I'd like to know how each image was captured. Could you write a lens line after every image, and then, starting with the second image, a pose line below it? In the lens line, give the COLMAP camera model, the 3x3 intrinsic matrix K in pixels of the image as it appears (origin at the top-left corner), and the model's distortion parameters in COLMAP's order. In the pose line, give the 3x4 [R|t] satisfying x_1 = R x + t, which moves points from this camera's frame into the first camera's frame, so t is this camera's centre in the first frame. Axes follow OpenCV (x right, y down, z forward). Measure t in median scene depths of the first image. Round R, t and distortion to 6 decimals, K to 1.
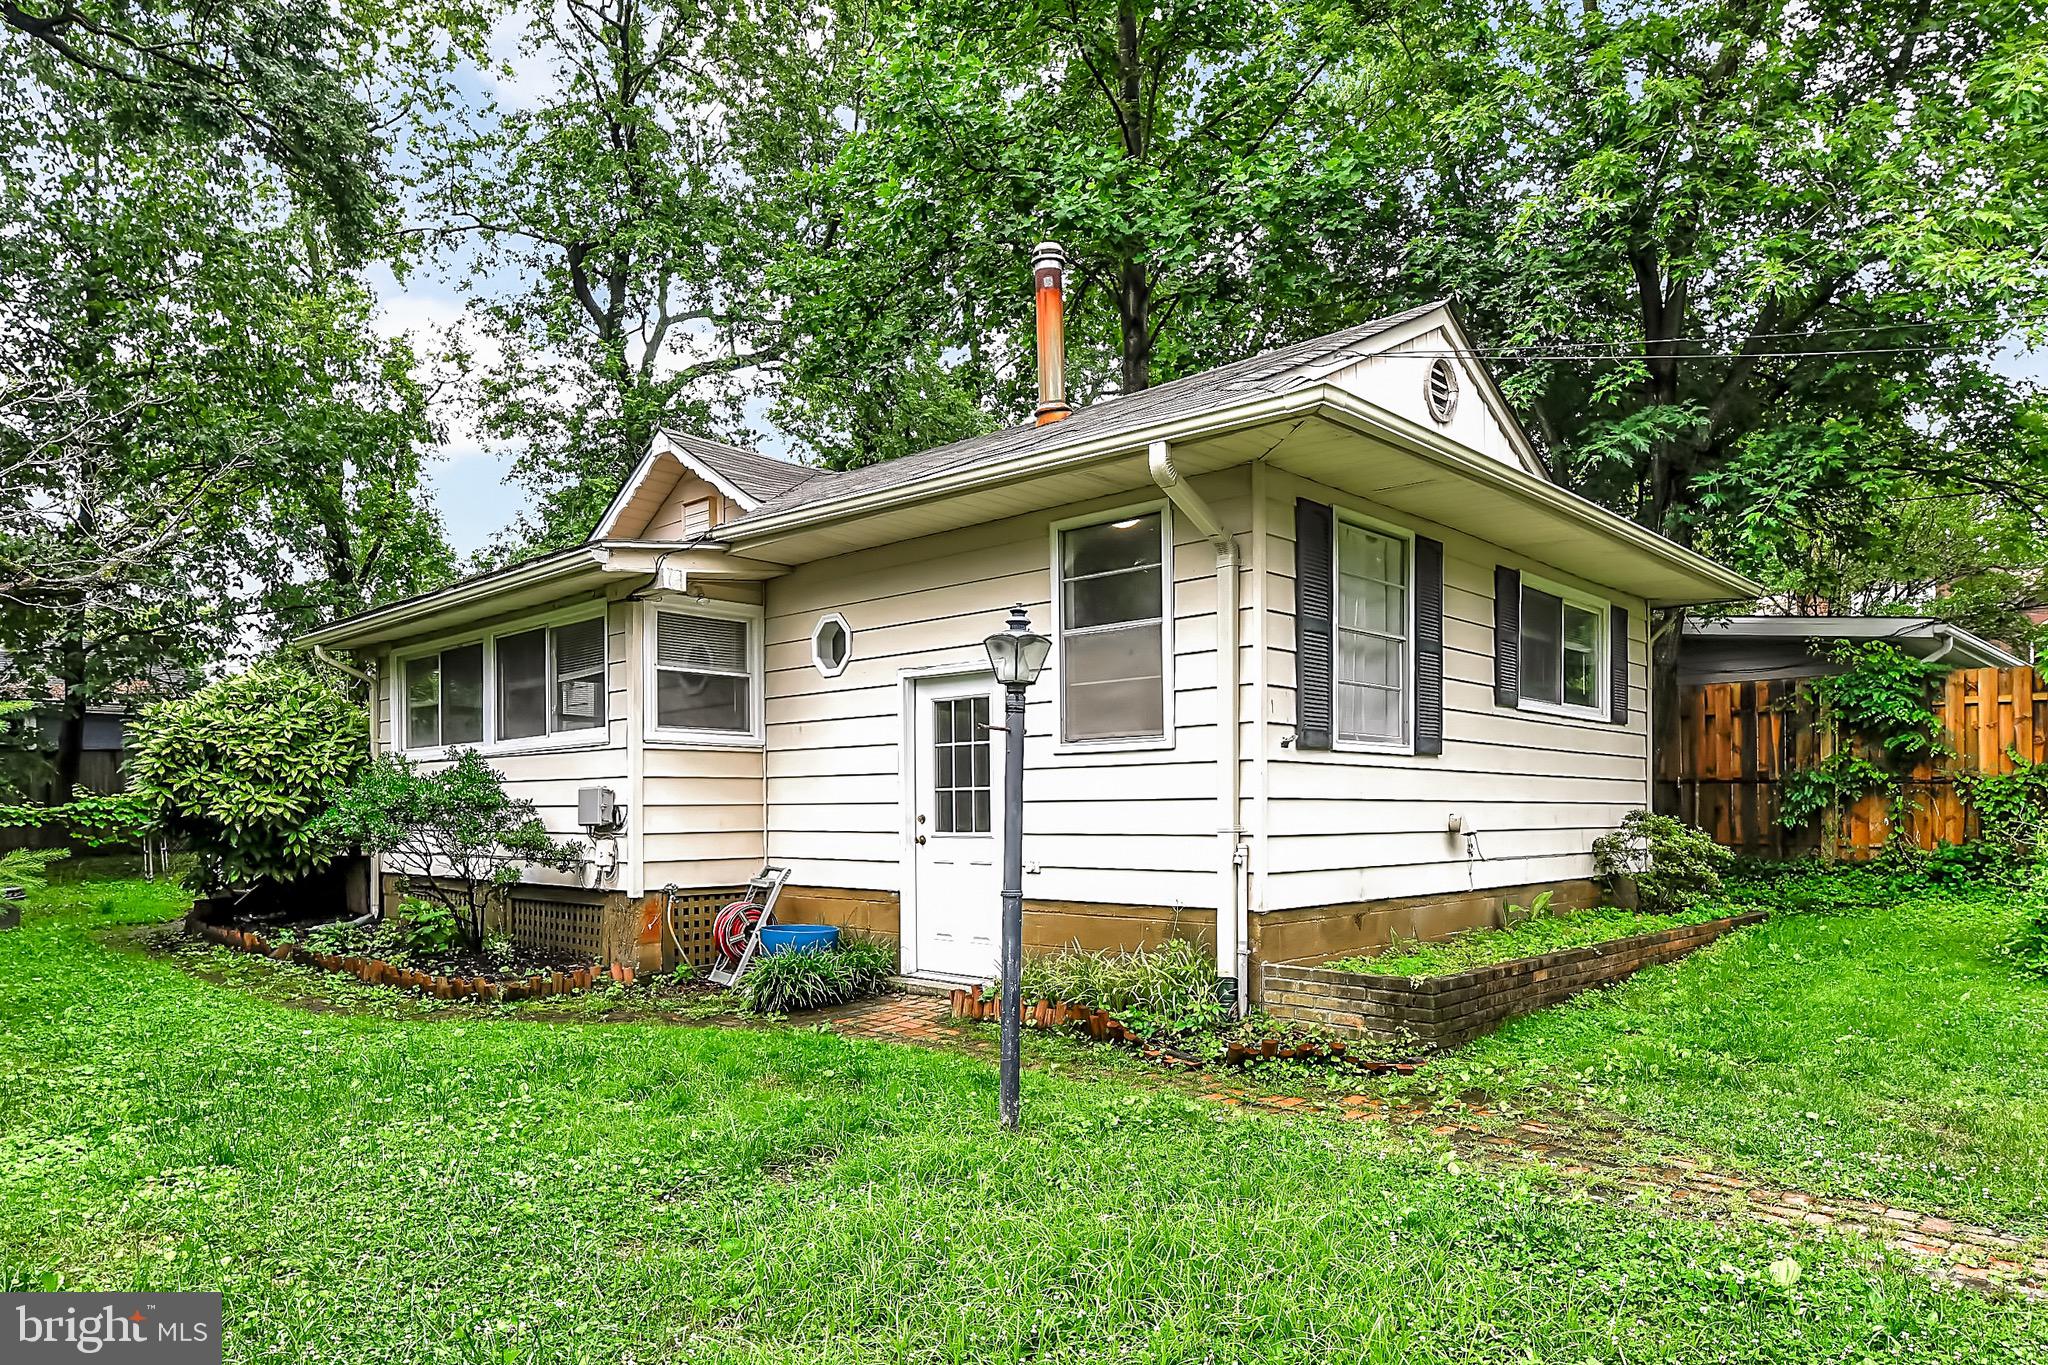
lens RADIAL K [[1296.3, 0, 1024.7], [0, 1296.3, 822.7], [0, 0, 1]] dist [0.001730, -0.000806]
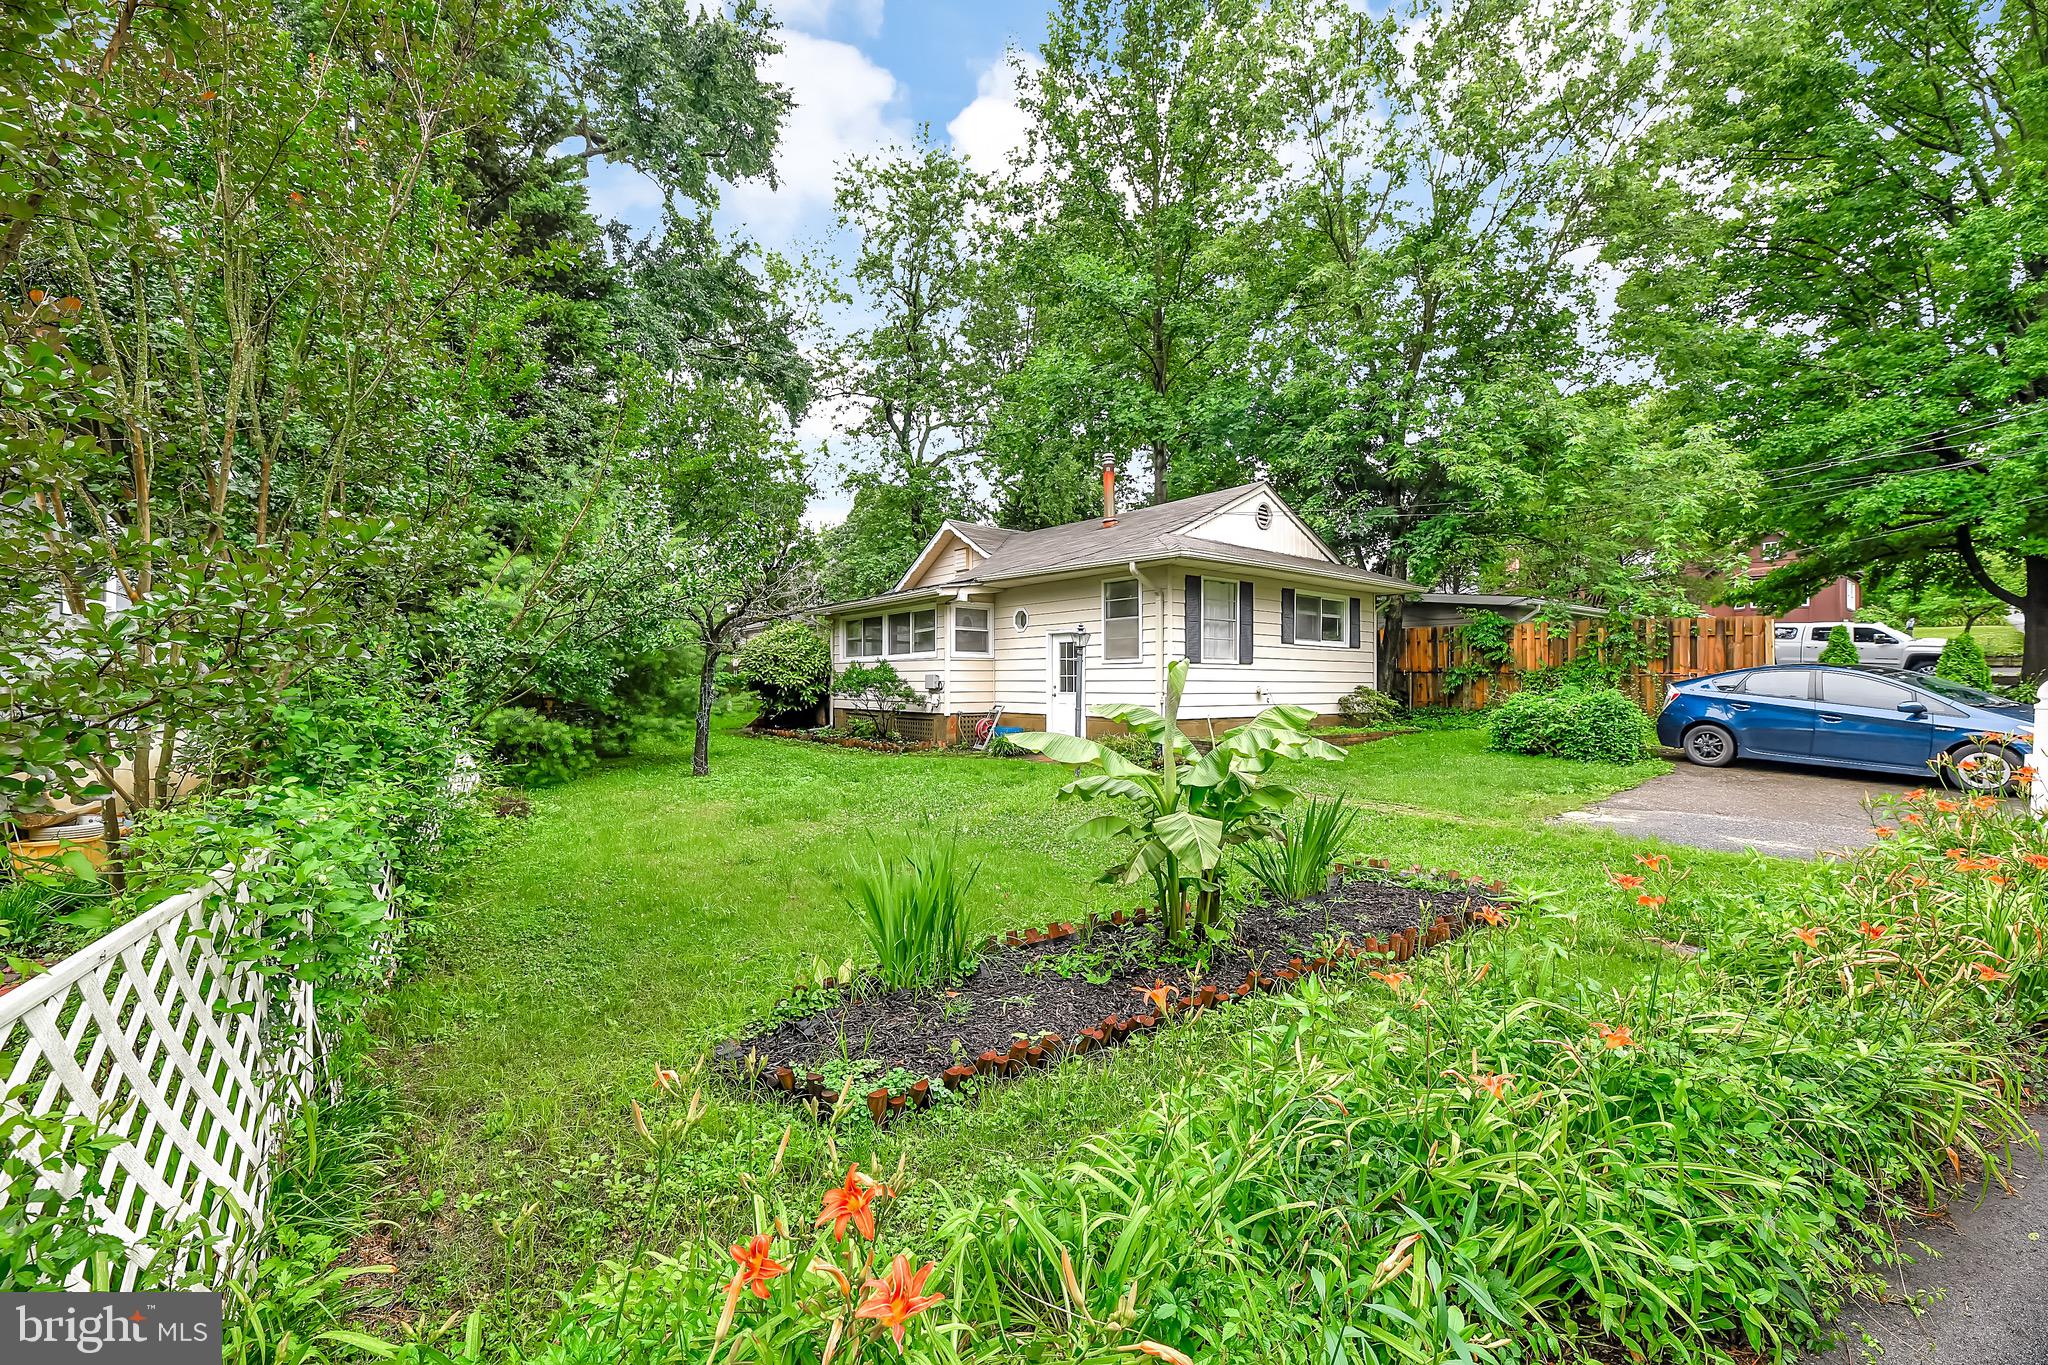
lens RADIAL K [[822.6, 0, 1018.5], [0, 822.6, 684.7], [0, 0, 1]] dist [0.001468, -0.002785]
pose [[0.991112, 0.006135, -0.132885, 0.061972], [-0.006998, 0.999957, -0.006032, 0.002760], [0.132842, 0.006909, 0.991113, -0.593103]]
